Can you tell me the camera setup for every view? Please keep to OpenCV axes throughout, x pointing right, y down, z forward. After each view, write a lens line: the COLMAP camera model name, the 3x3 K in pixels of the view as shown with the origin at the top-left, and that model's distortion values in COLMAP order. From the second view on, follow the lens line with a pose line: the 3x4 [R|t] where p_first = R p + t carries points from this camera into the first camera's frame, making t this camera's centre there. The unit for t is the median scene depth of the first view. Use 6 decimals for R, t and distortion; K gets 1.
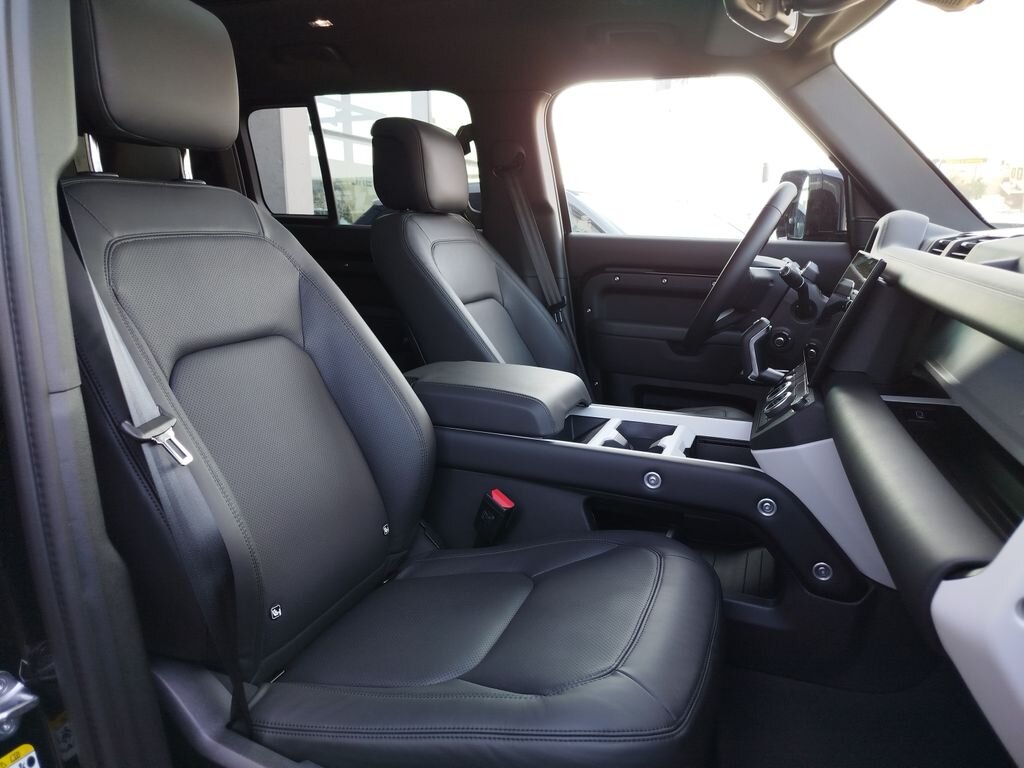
lens RADIAL K [[720.1, 0, 508.2], [0, 720.1, 386.6], [0, 0, 1]] dist [0.026682, -0.022990]
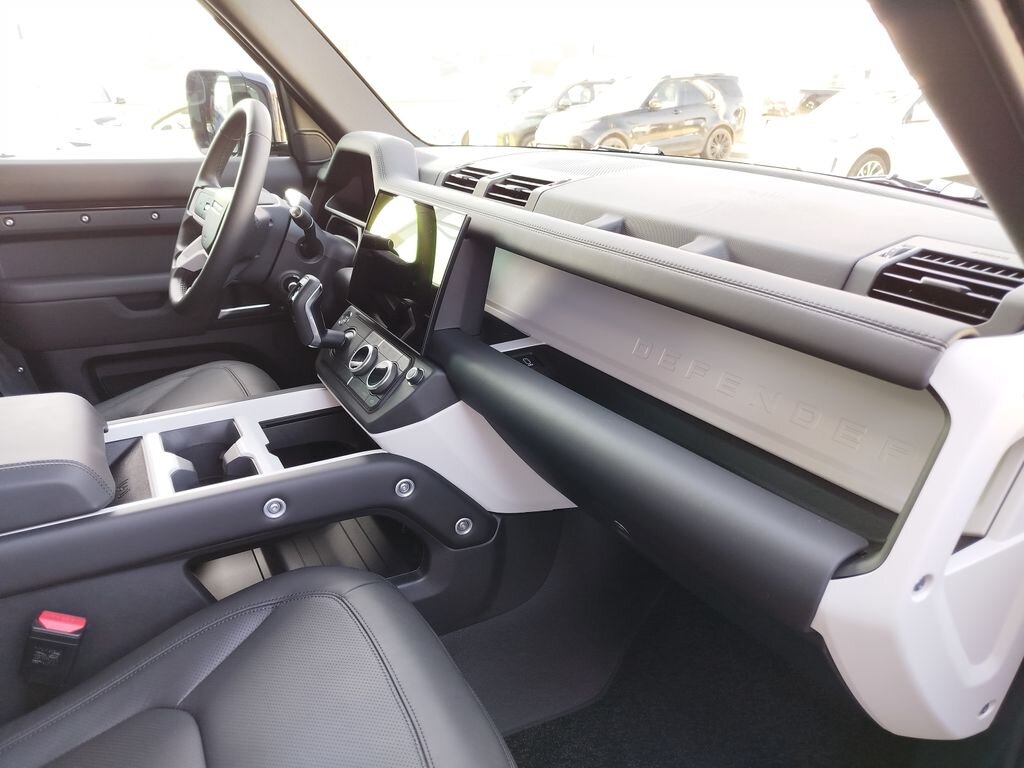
lens RADIAL K [[720.1, 0, 513.0], [0, 720.1, 381.8], [0, 0, 1]] dist [0.026682, -0.022990]
pose [[0.629405, -0.294393, 0.719154, -0.162386], [0.171428, 0.955262, 0.241012, -0.146011], [-0.757932, -0.028411, 0.651714, 0.251424]]
